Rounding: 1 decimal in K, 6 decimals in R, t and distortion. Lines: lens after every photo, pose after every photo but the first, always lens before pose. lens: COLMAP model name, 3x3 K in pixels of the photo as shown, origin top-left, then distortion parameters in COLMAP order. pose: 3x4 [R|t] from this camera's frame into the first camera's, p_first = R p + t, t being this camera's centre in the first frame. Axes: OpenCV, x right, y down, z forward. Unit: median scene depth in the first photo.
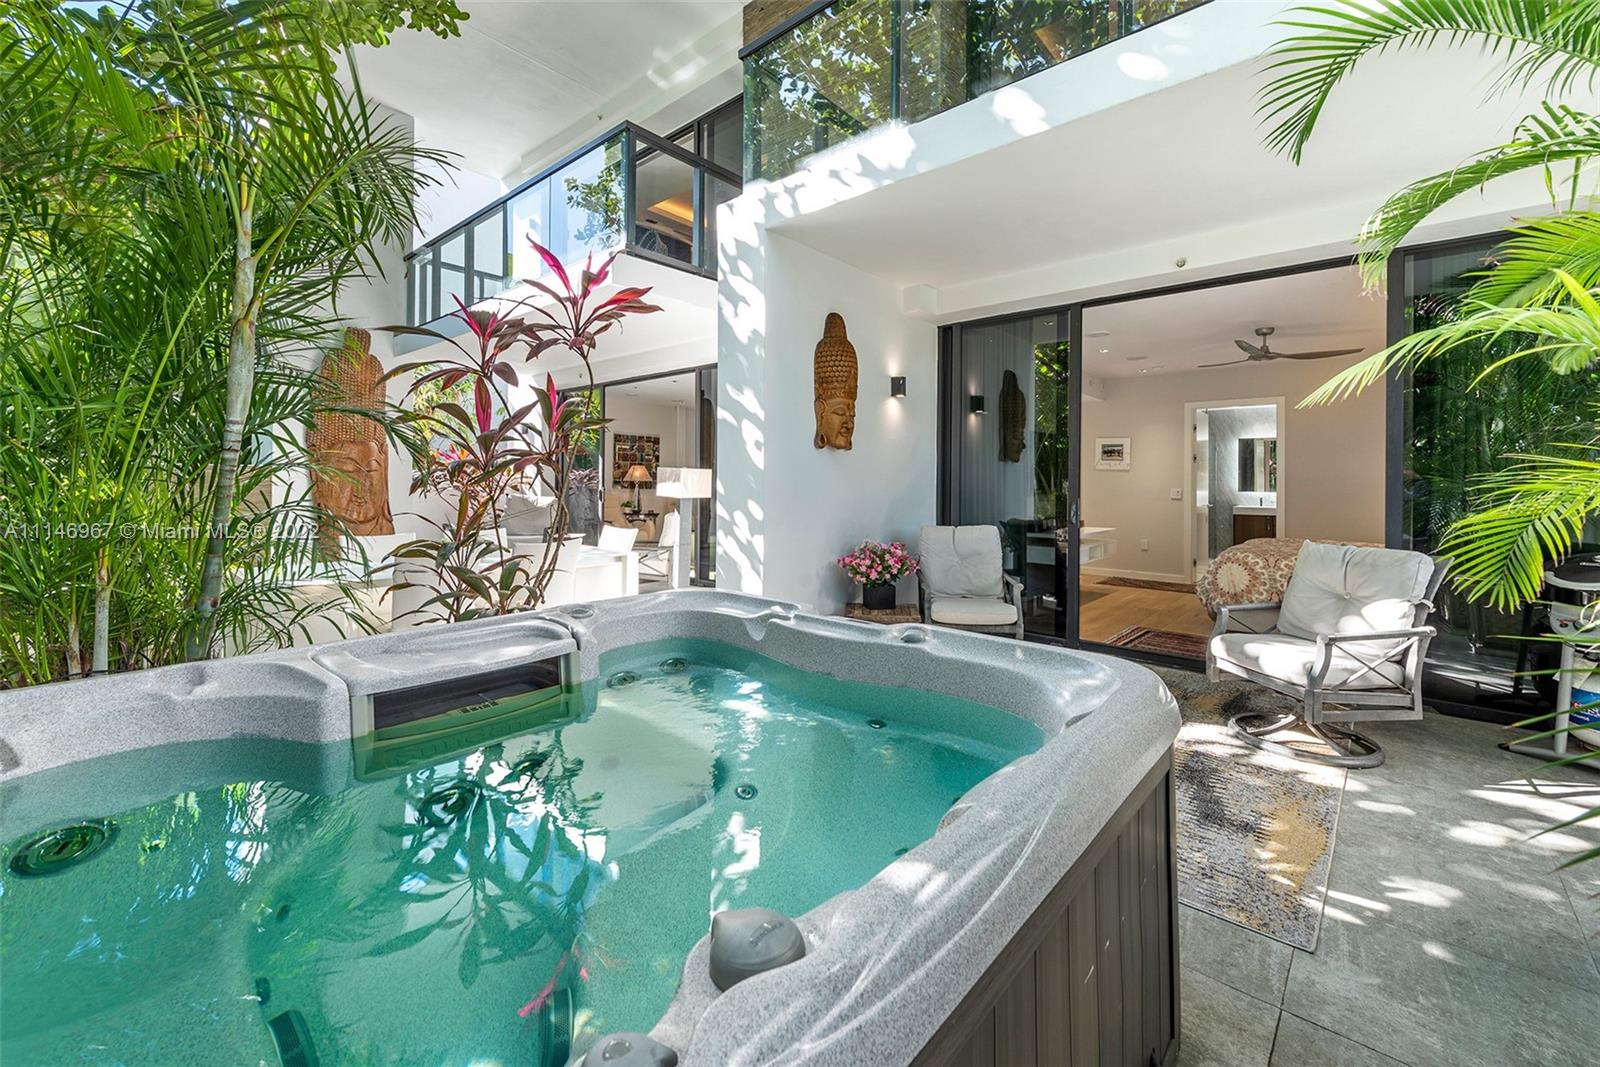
lens RADIAL K [[649.0, 0, 804.1], [0, 649.0, 486.3], [0, 0, 1]] dist [0.015563, -0.006468]
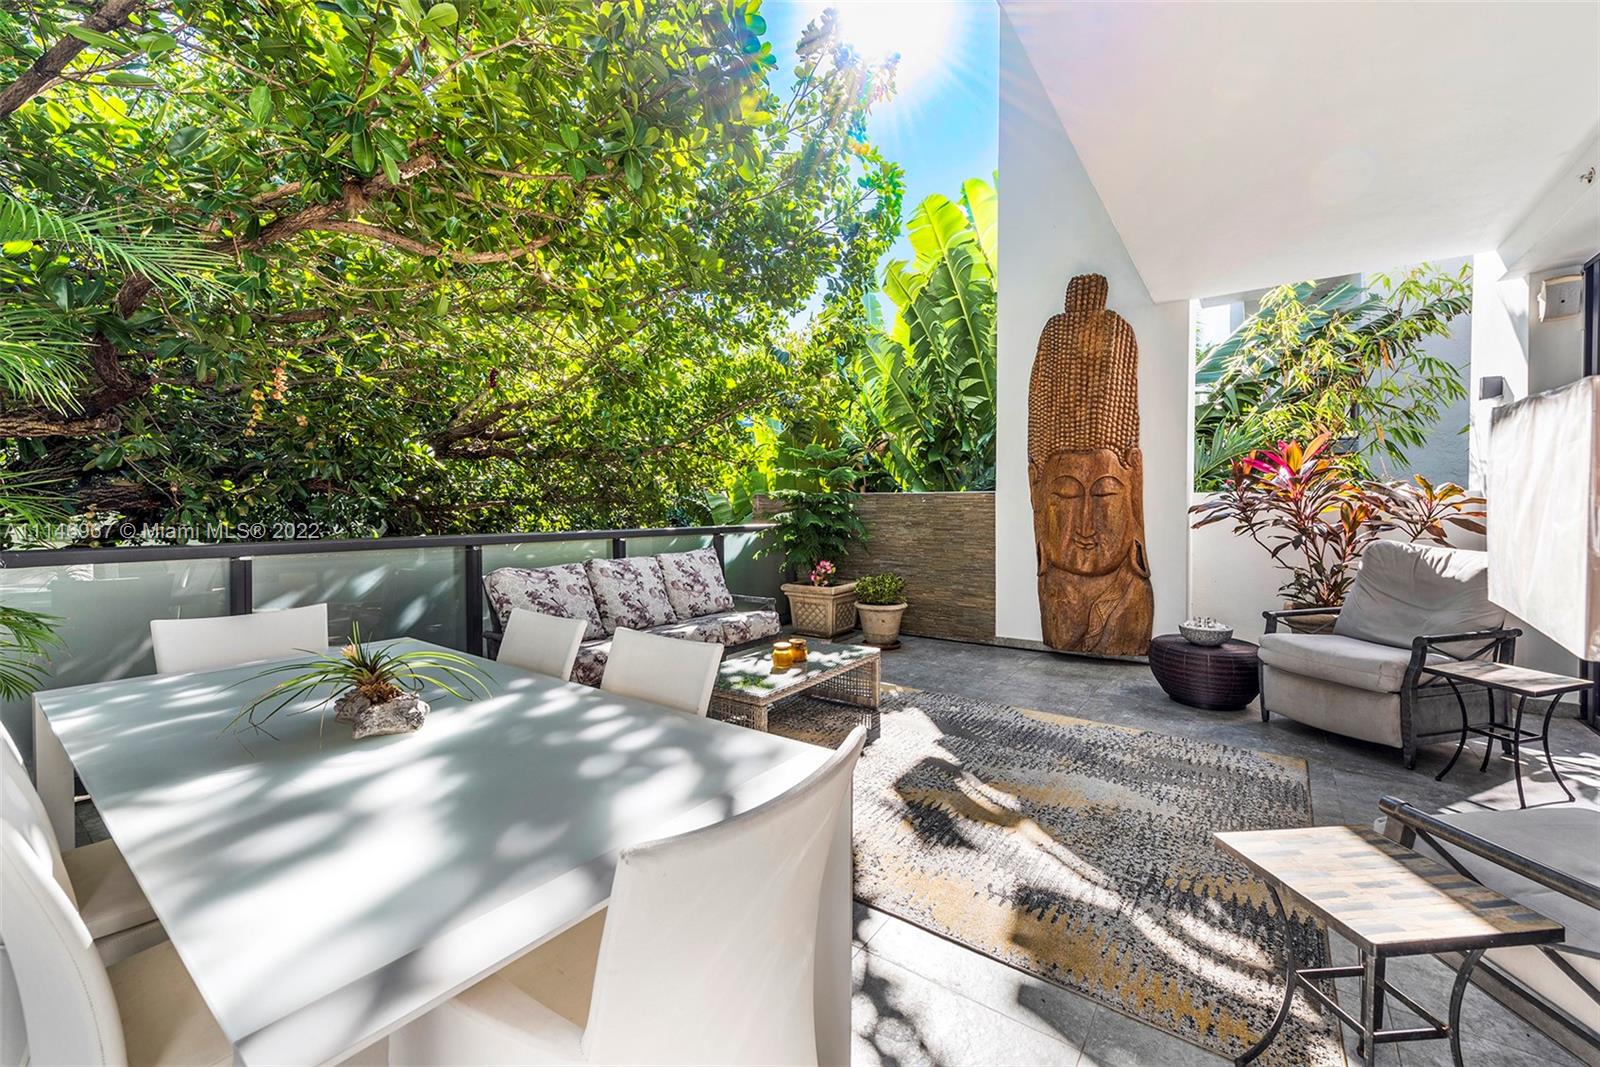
lens RADIAL K [[643.9, 0, 792.7], [0, 643.9, 511.5], [0, 0, 1]] dist [-0.000089, -0.000316]
pose [[0.095457, -0.002314, -0.995431, -0.066149], [-0.007482, 0.999967, -0.003042, -0.002972], [0.995405, 0.007738, 0.095437, 0.571217]]
